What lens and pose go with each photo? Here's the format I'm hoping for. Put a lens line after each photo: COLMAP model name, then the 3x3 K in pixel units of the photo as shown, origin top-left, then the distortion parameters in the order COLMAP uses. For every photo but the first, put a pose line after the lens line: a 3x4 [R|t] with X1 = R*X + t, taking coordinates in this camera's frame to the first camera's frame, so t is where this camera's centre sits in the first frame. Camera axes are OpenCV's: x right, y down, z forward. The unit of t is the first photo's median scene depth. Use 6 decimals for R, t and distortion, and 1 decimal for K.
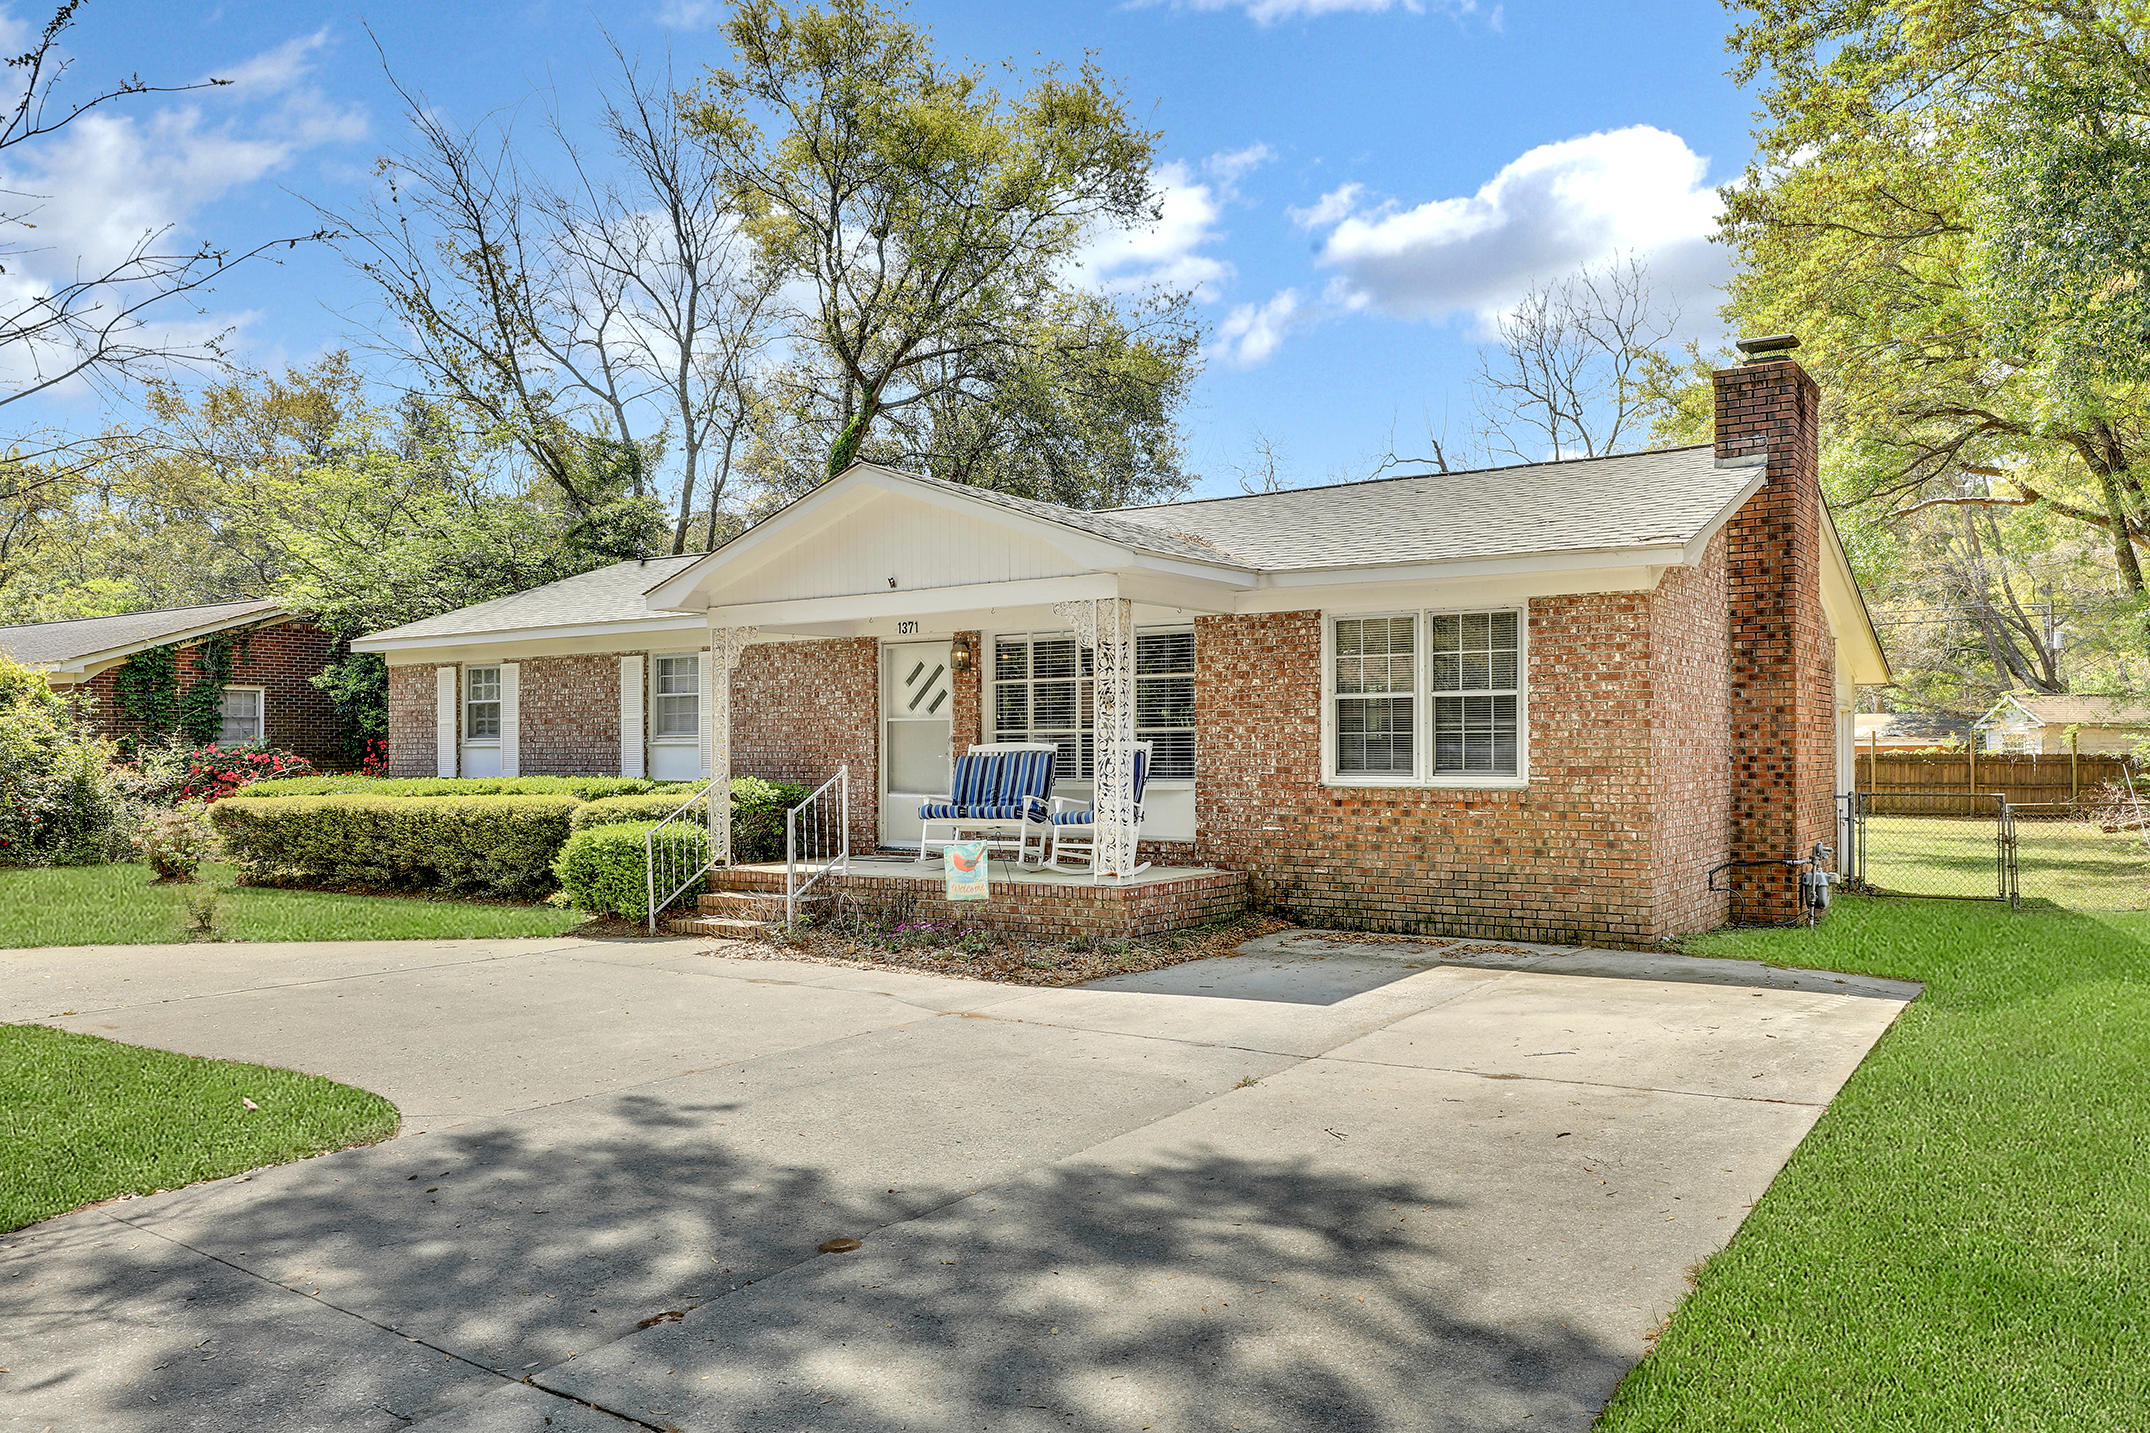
lens RADIAL K [[1536.6, 0, 1082.2], [0, 1536.6, 732.5], [0, 0, 1]] dist [-0.001235, -0.011394]
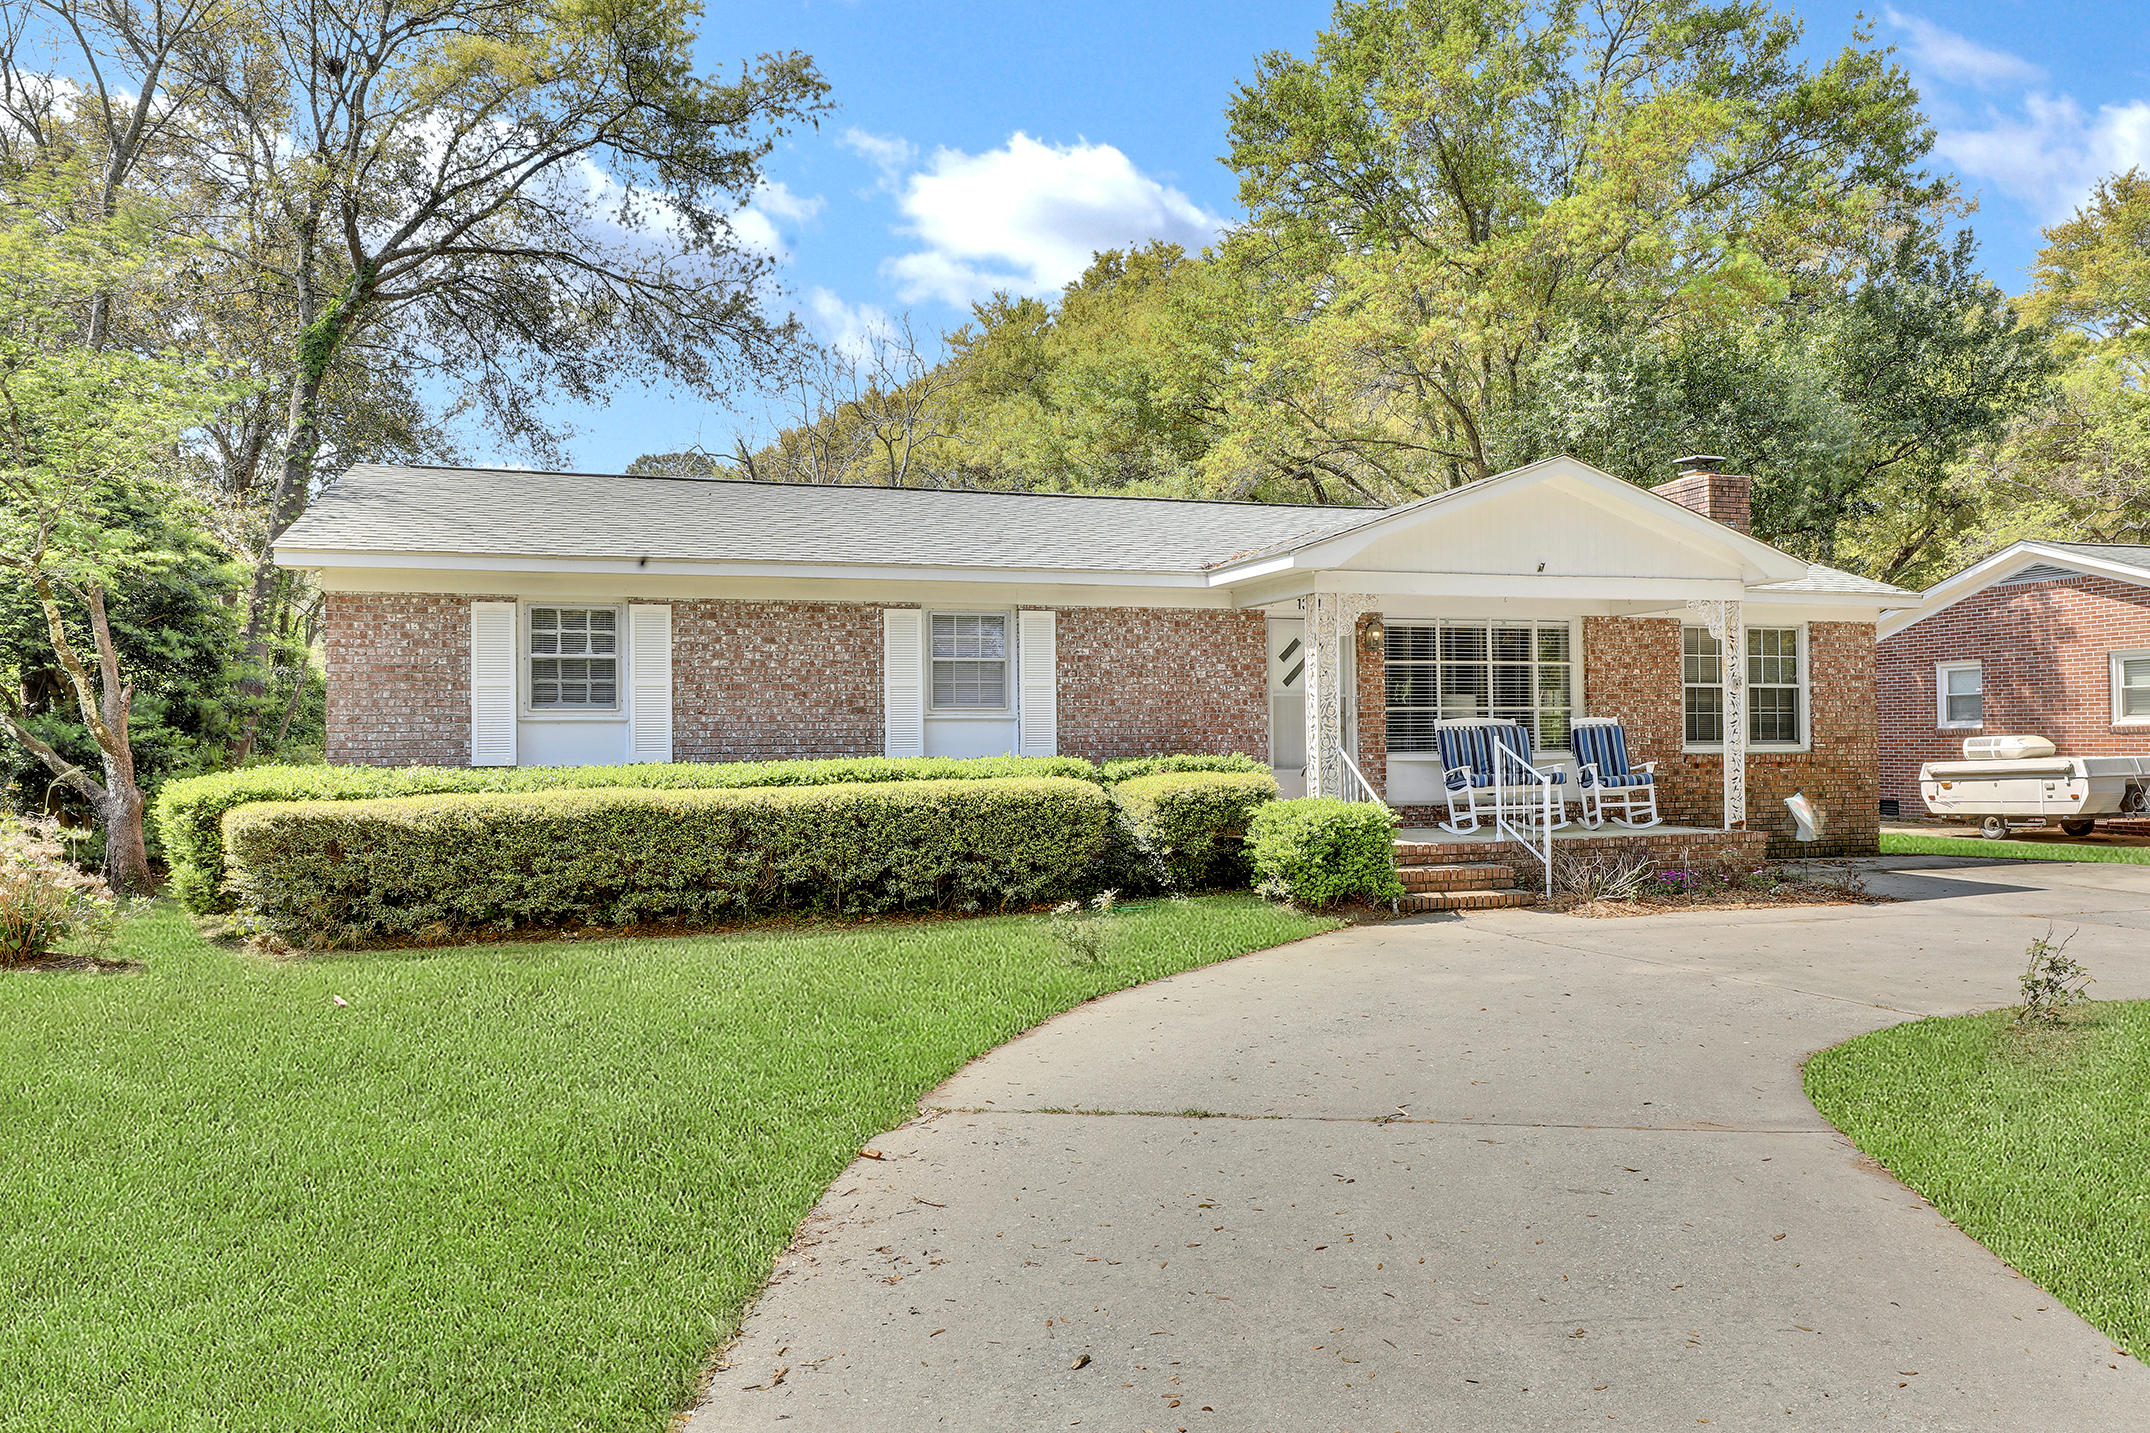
lens RADIAL K [[1536.6, 0, 1061.0], [0, 1536.6, 707.7], [0, 0, 1]] dist [-0.001235, -0.011394]
pose [[0.627979, 0.019975, 0.777974, -0.952347], [-0.003823, 0.999738, -0.022584, 0.022000], [-0.778221, 0.011208, 0.627890, 0.469778]]
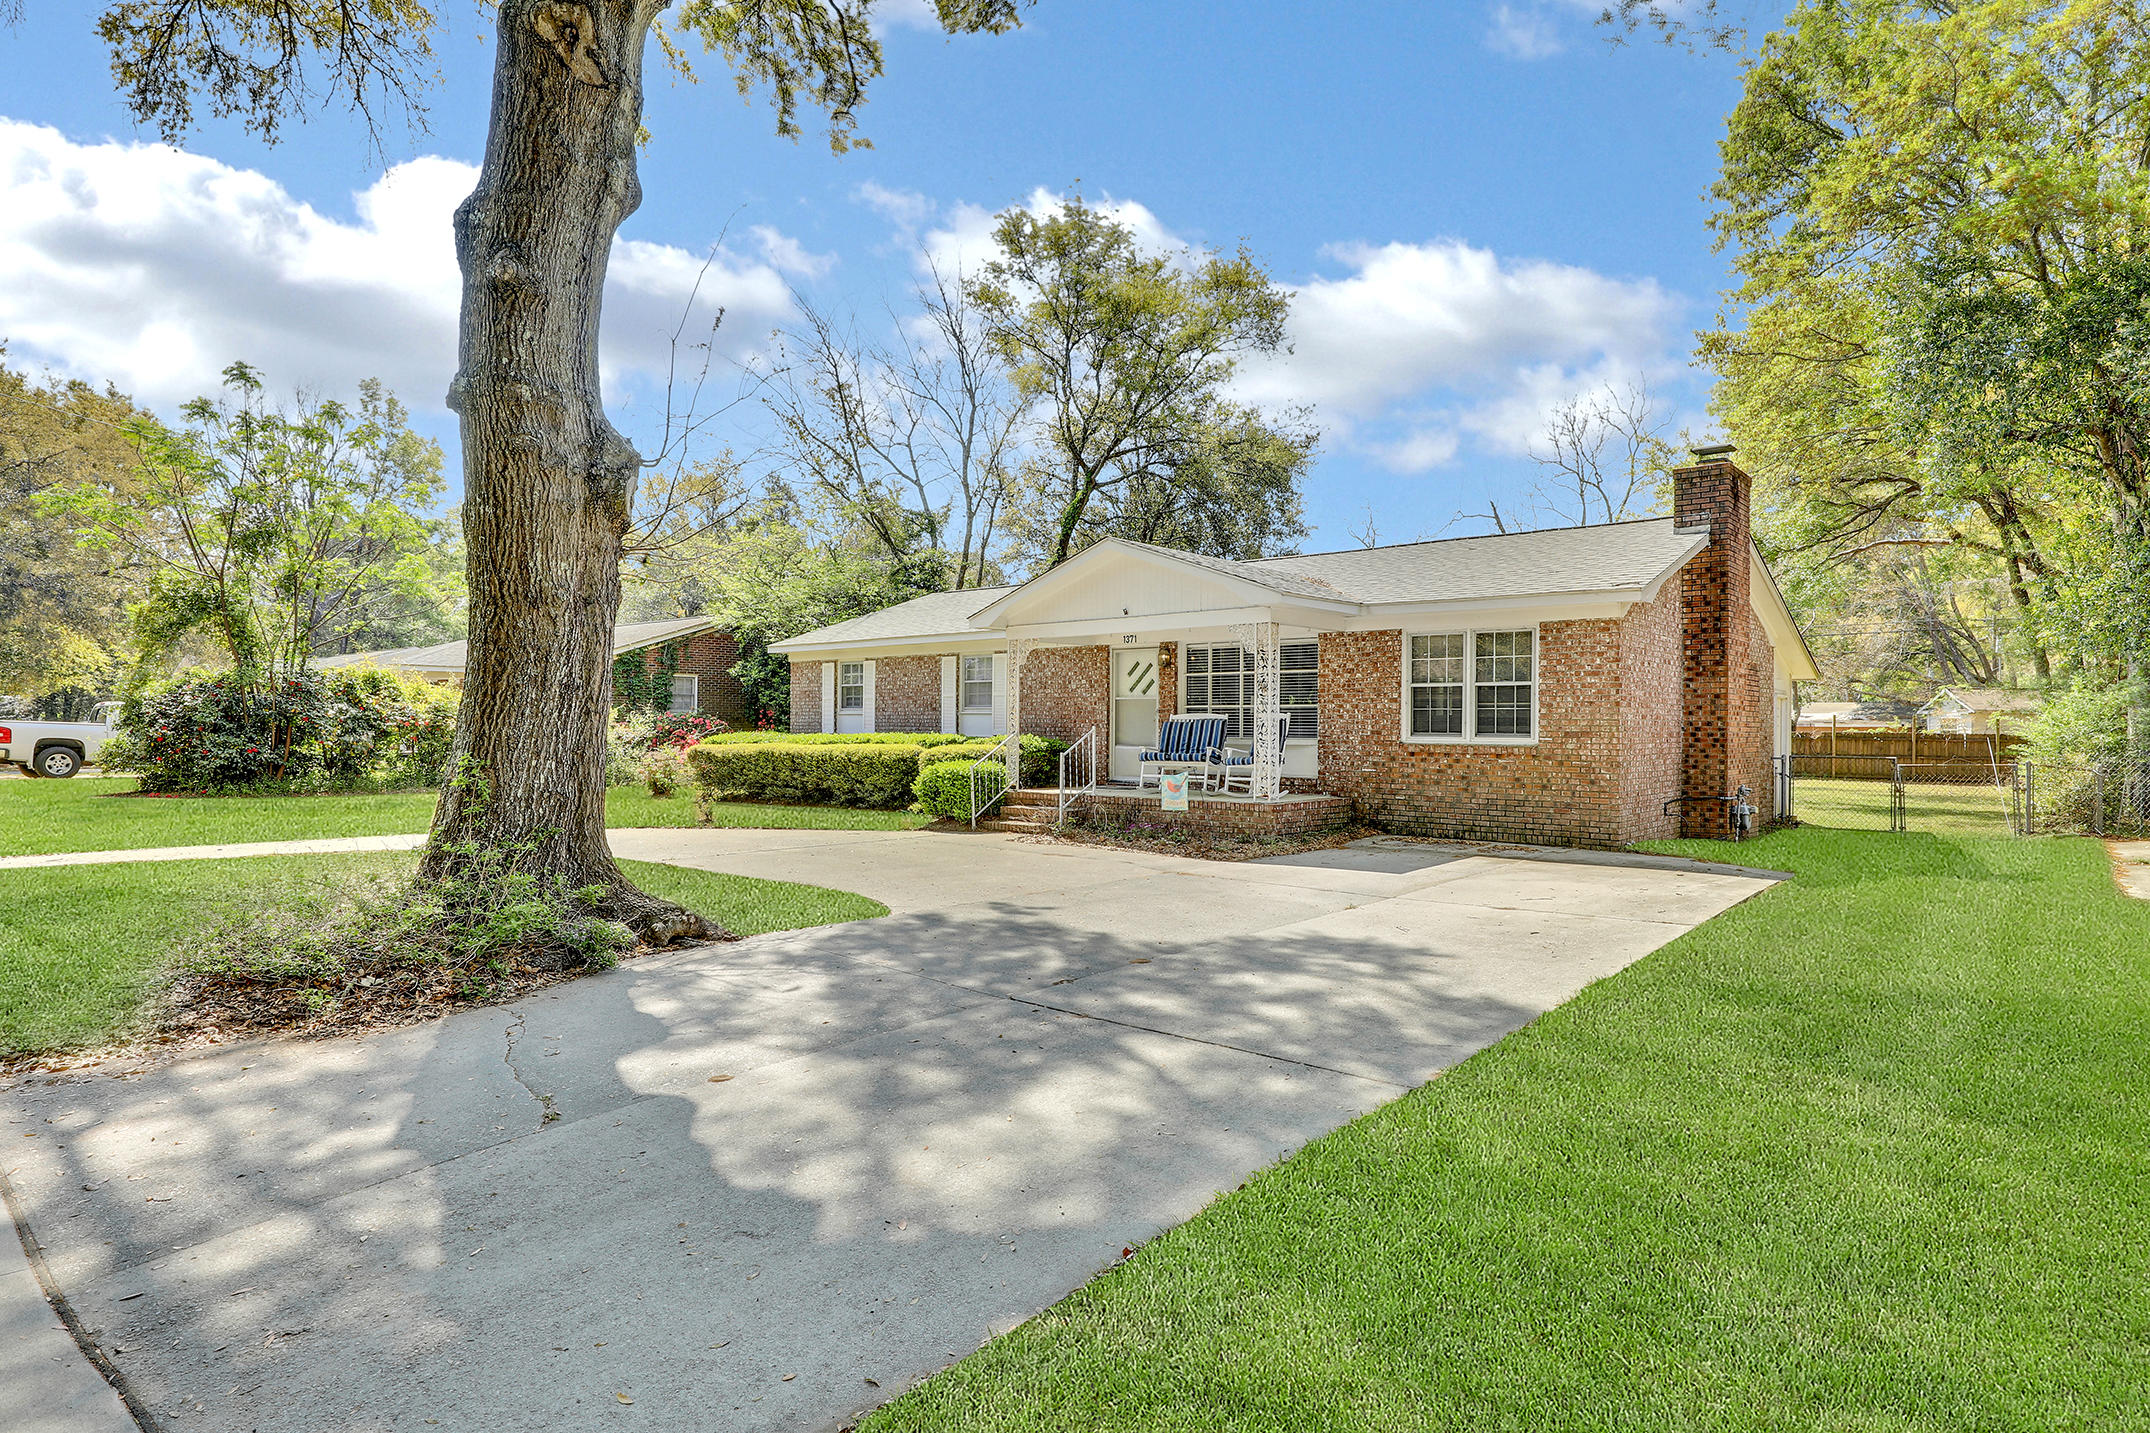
lens RADIAL K [[1145.8, 0, 1074.1], [0, 1145.8, 703.1], [0, 0, 1]] dist [-0.003691, -0.000265]
pose [[0.991451, 0.008979, -0.130167, -0.016883], [-0.009968, 0.999926, -0.006946, 0.004712], [0.130095, 0.008184, 0.991468, -0.150014]]
